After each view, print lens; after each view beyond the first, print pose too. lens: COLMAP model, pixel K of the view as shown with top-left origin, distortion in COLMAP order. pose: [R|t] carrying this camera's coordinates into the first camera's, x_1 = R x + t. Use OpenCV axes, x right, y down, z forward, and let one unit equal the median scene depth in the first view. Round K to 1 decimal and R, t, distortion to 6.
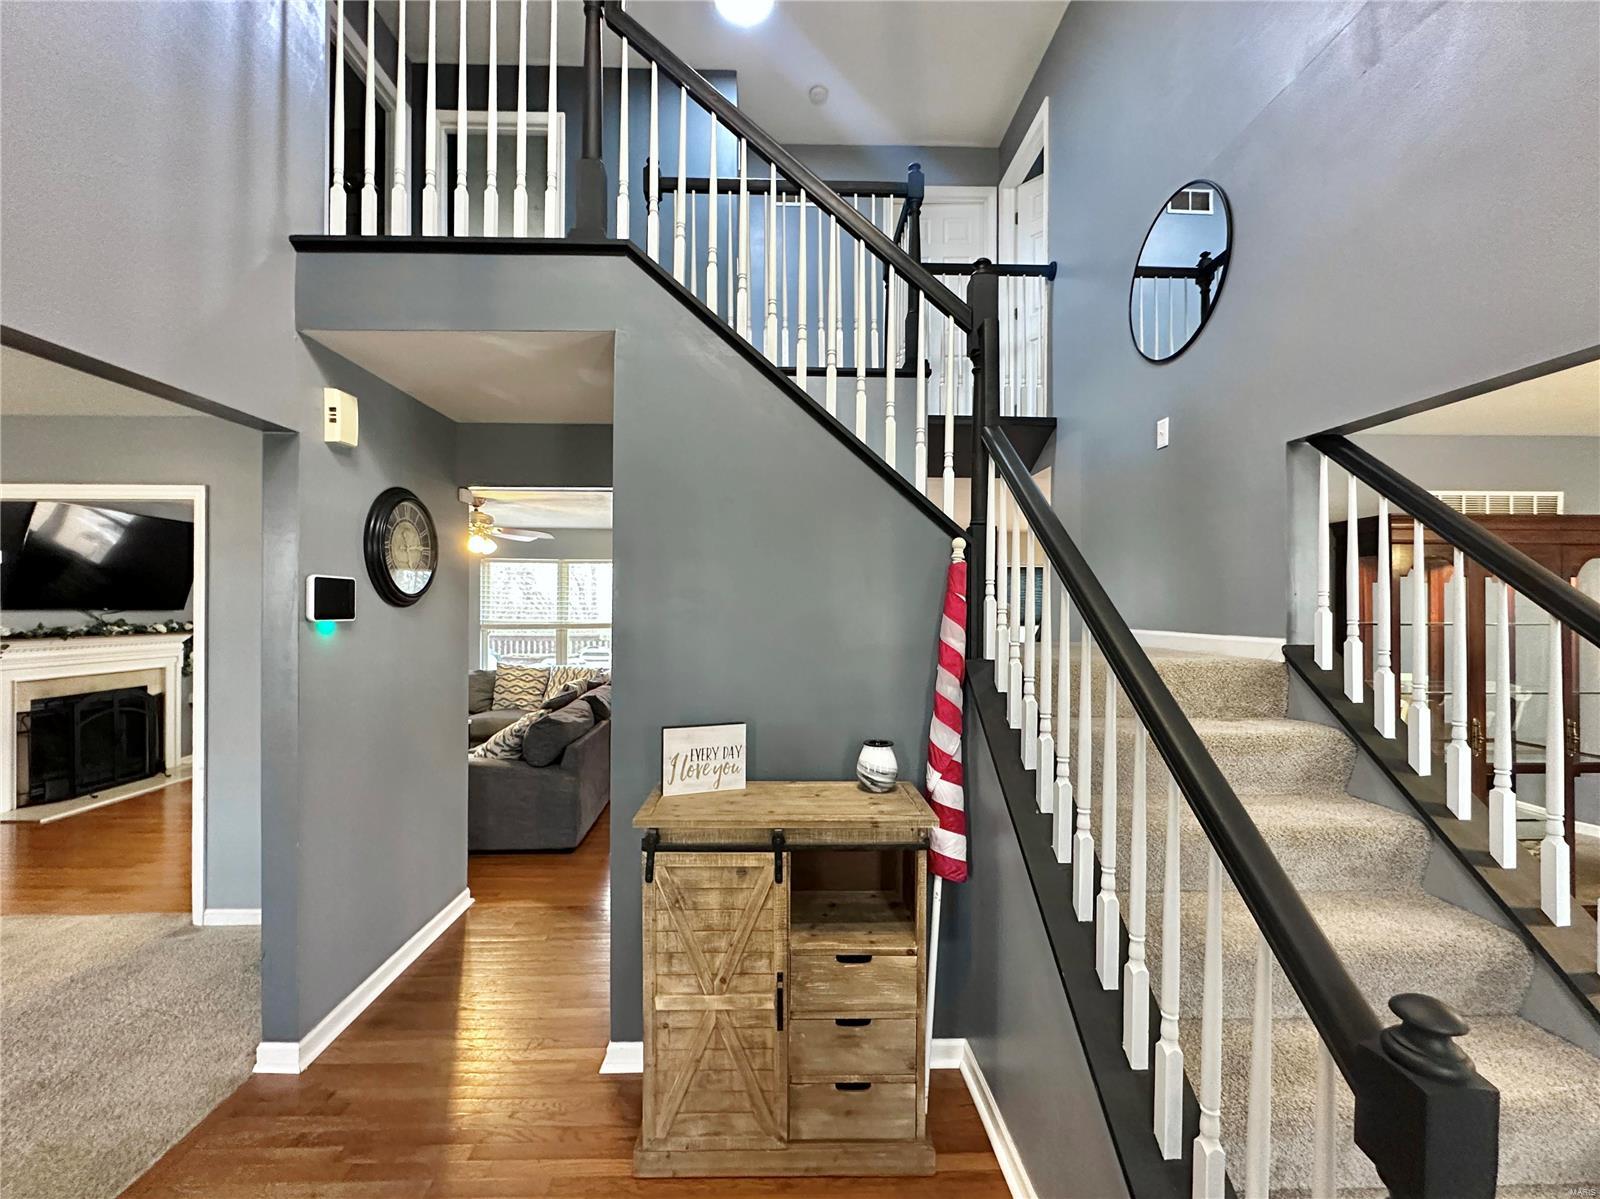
lens RADIAL K [[650.1, 0, 771.2], [0, 650.1, 607.5], [0, 0, 1]] dist [-0.001086, 0.000001]
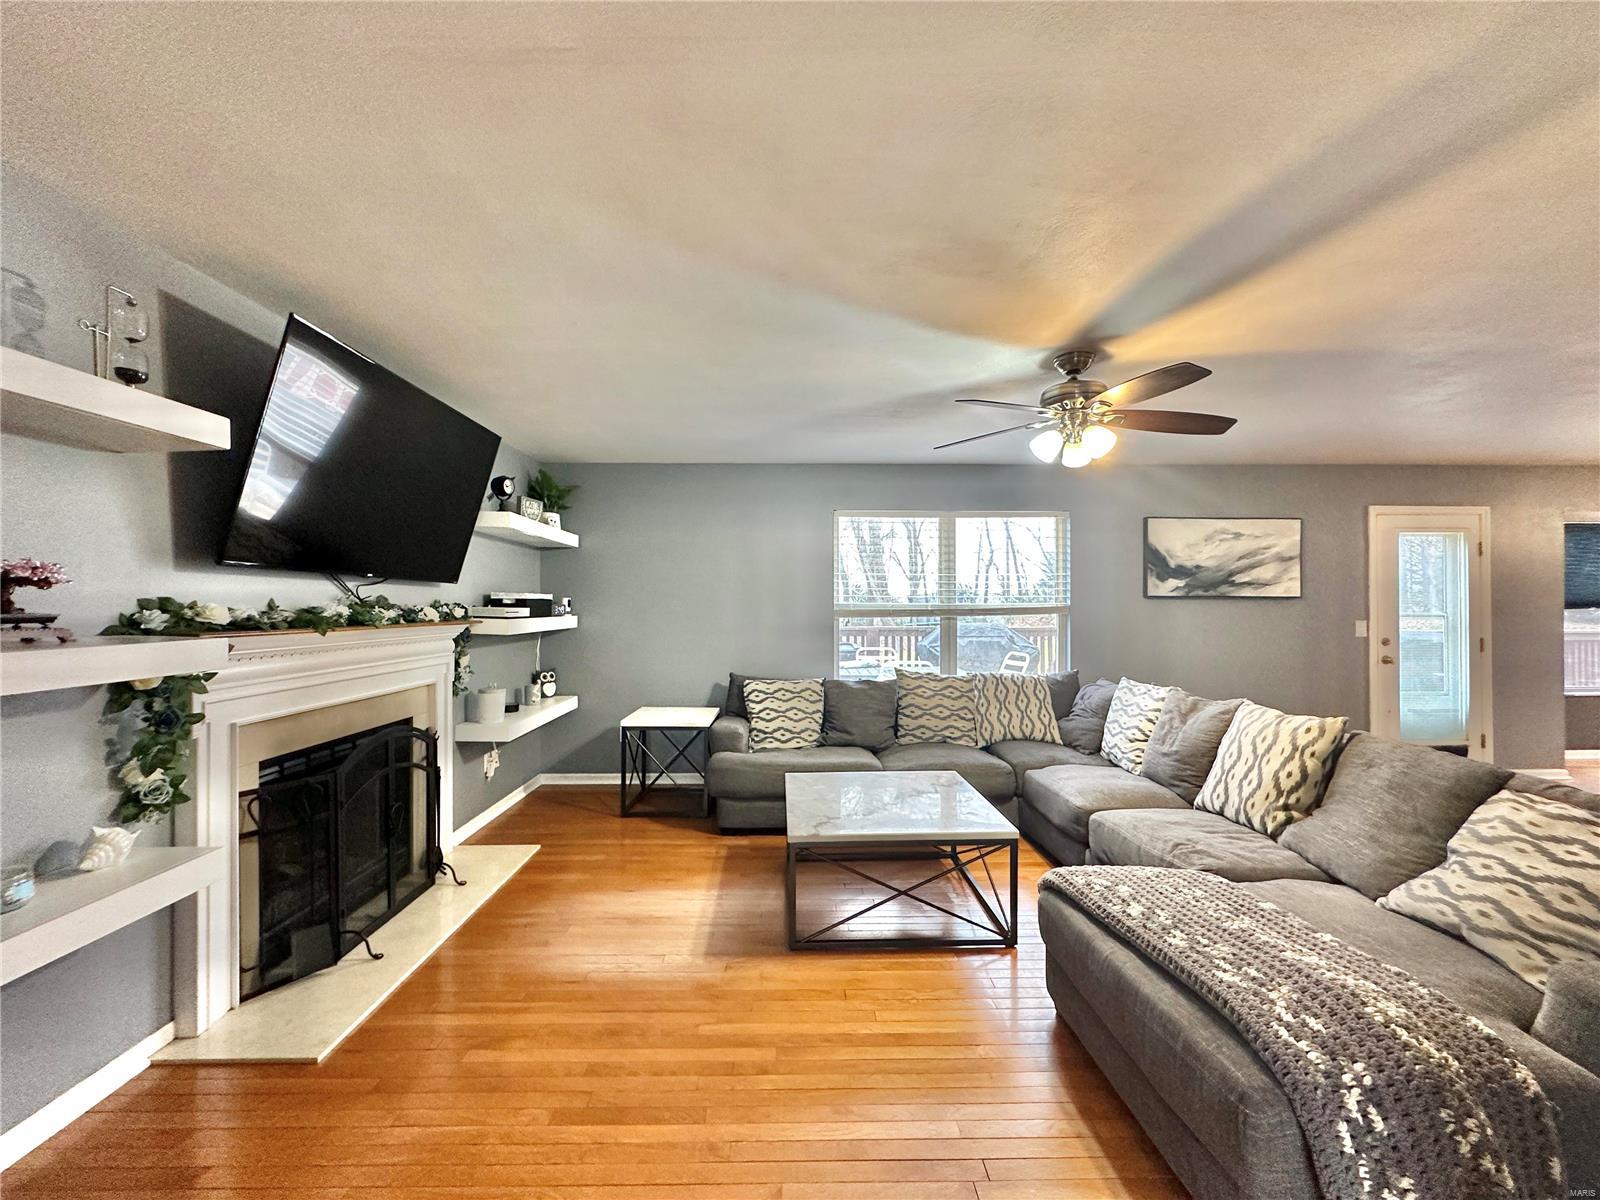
lens RADIAL K [[650.1, 0, 805.9], [0, 650.1, 599.1], [0, 0, 1]] dist [-0.001086, 0.000001]
pose [[0.999955, -0.005040, -0.007977, -1.820900], [0.004988, 0.999965, -0.006643, 0.072480], [0.008010, 0.006603, 0.999946, 1.306360]]
